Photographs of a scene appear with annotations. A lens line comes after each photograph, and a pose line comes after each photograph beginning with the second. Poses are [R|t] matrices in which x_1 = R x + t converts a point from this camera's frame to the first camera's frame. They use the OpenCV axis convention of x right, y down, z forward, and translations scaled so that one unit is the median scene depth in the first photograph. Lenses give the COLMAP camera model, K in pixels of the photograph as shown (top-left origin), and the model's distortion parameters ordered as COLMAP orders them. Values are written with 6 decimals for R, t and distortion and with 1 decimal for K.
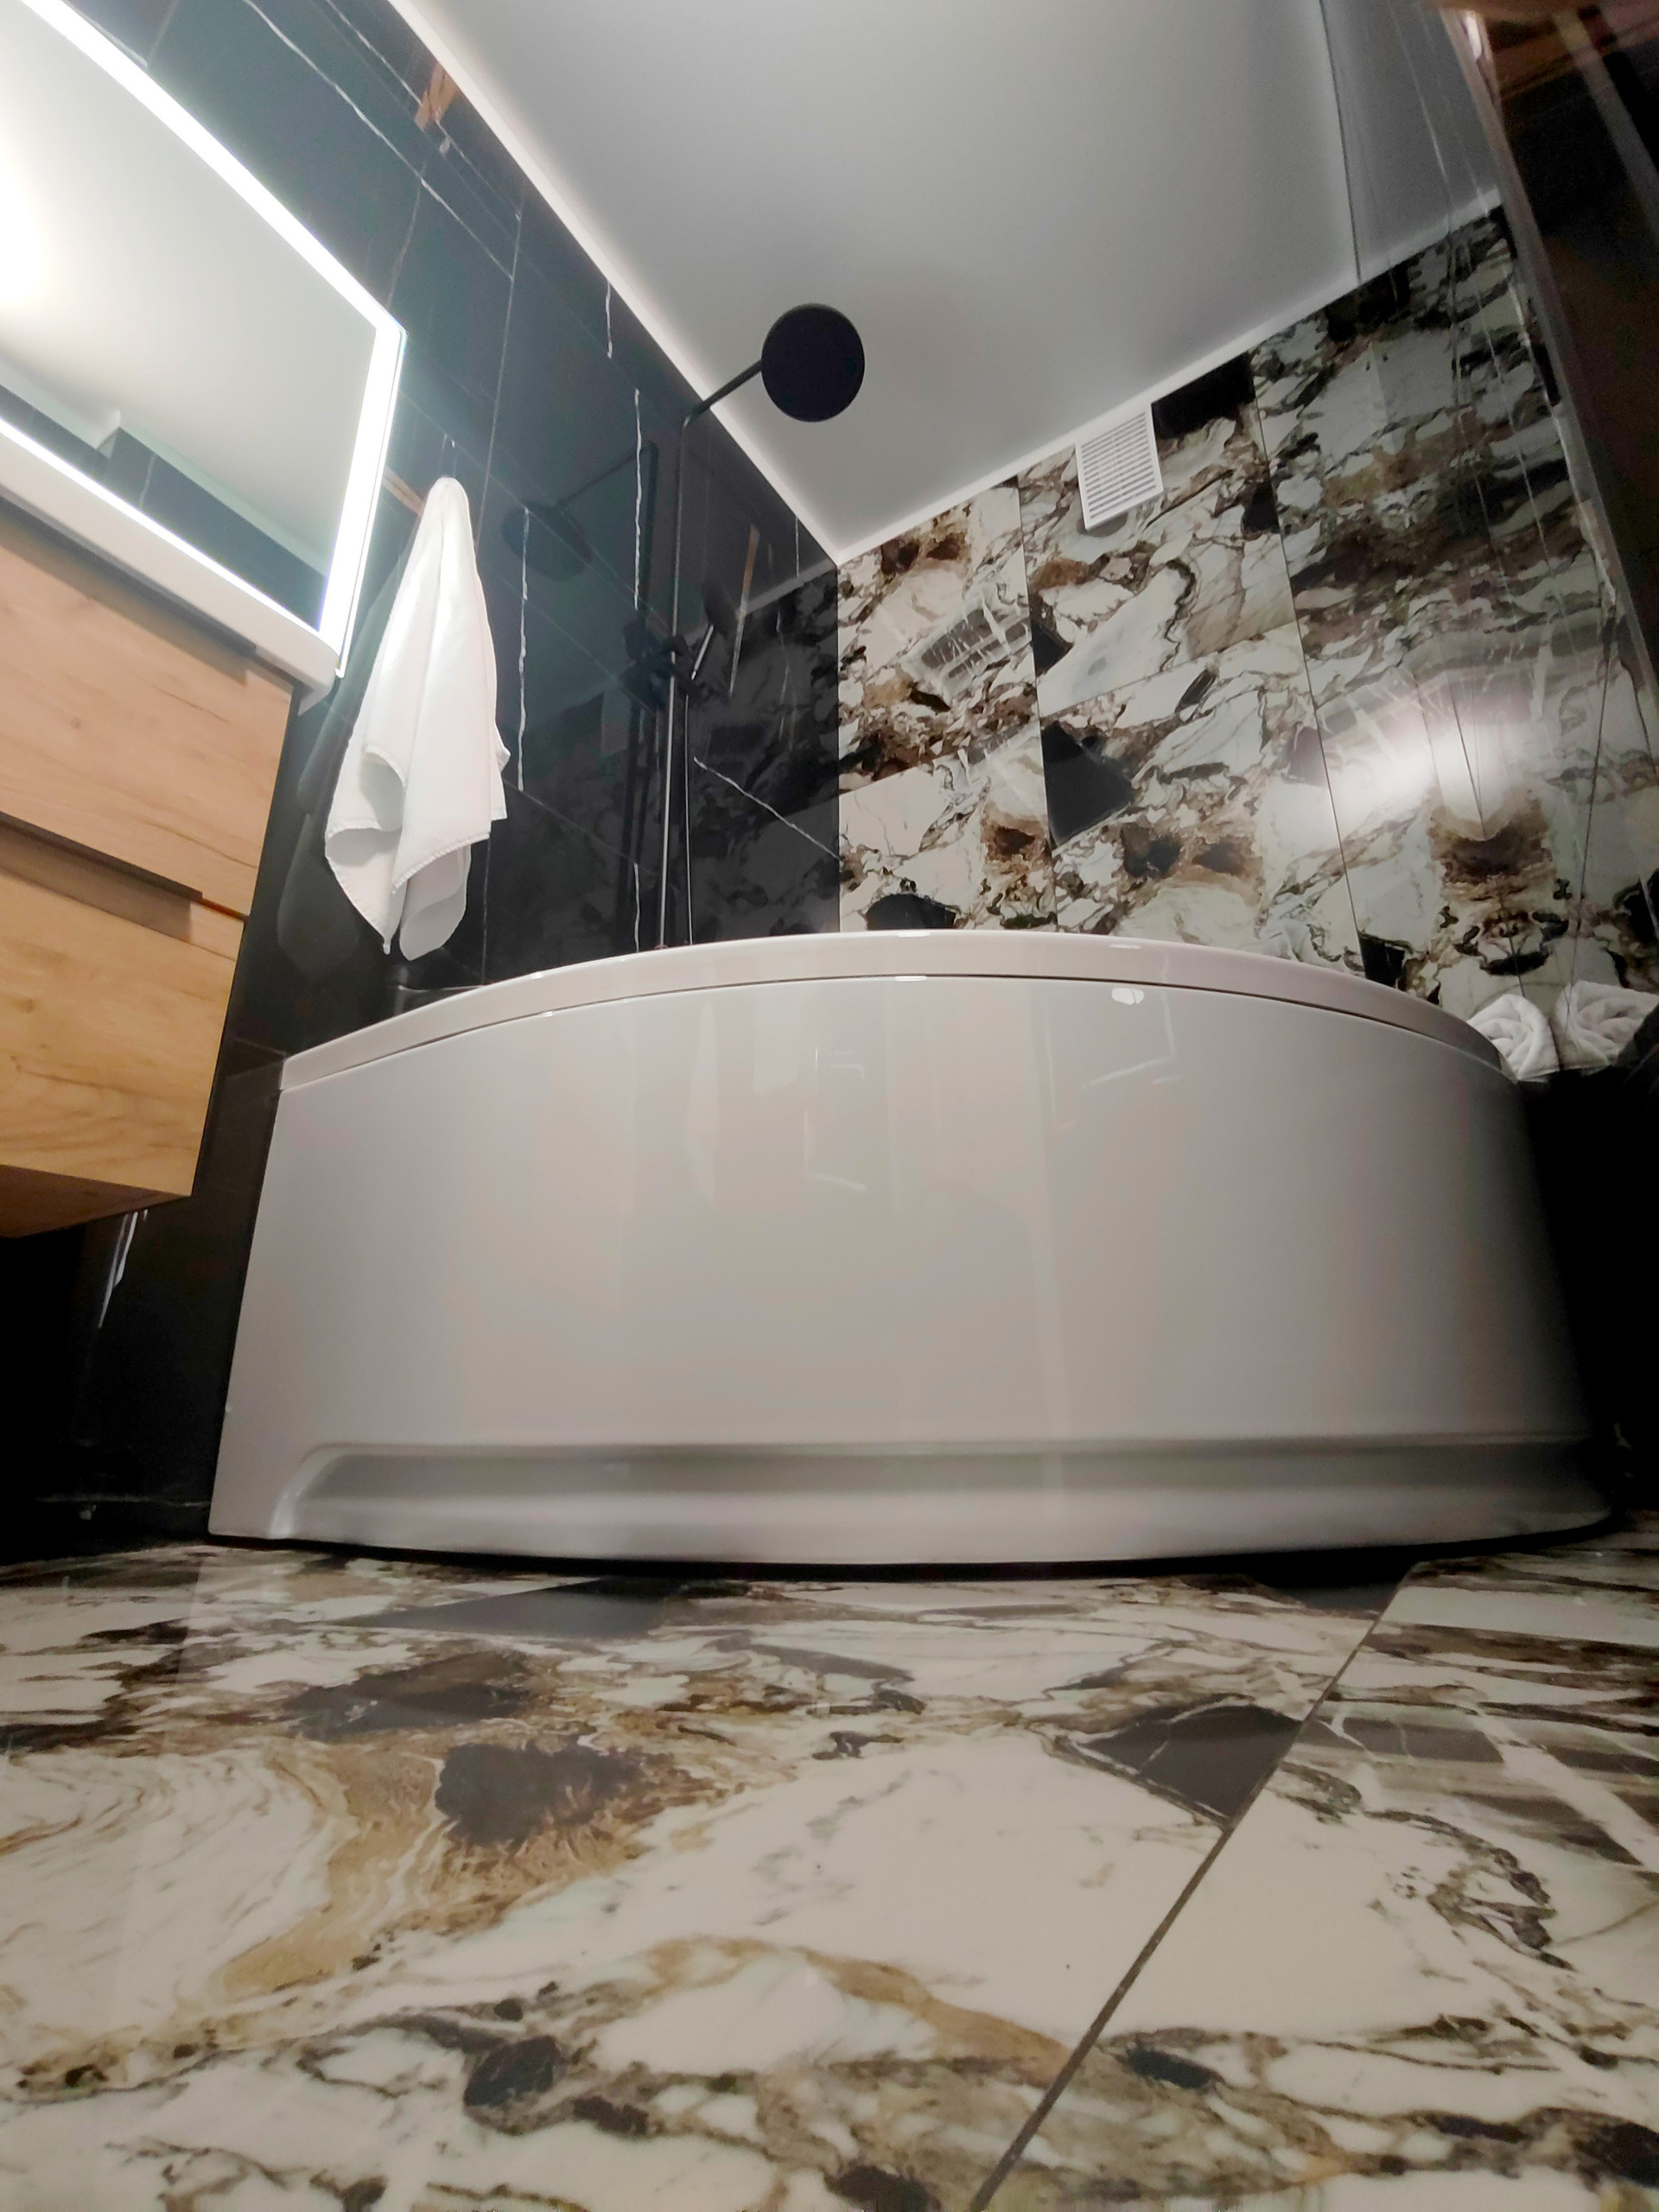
lens RADIAL K [[1004.9, 0, 830.5], [0, 1004.9, 1105.5], [0, 0, 1]] dist [0.002651, 0.002483]
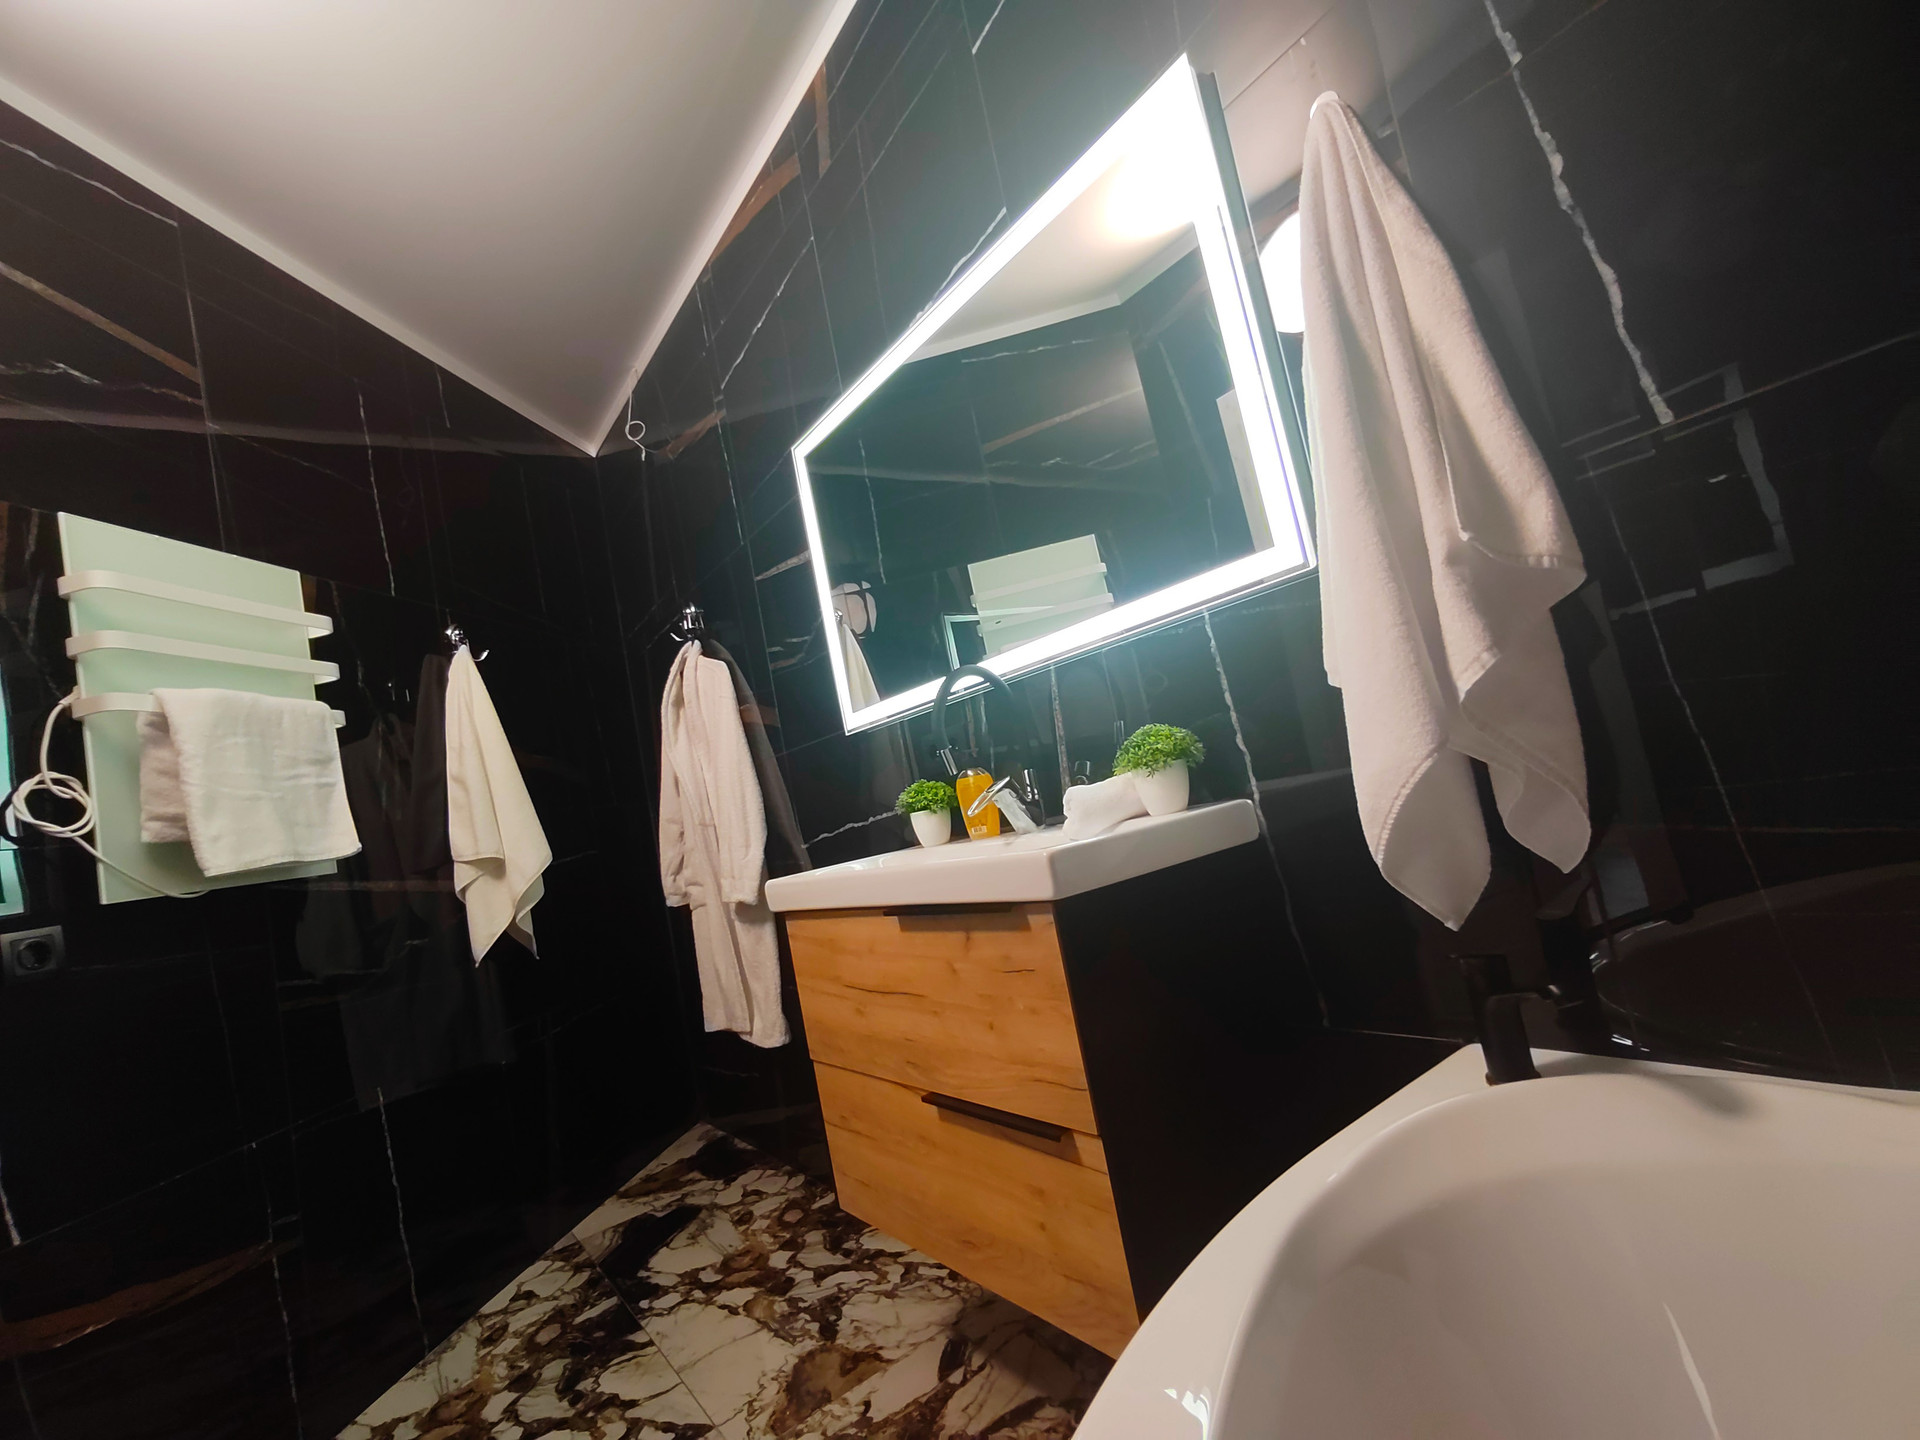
lens RADIAL K [[872.2, 0, 959.0], [0, 872.2, 724.6], [0, 0, 1]] dist [0.002651, 0.002483]
pose [[-0.356368, 0.011823, -0.934271, 0.261348], [0.474271, 0.863815, -0.169974, -0.298836], [0.805027, -0.503671, -0.313444, 0.839094]]
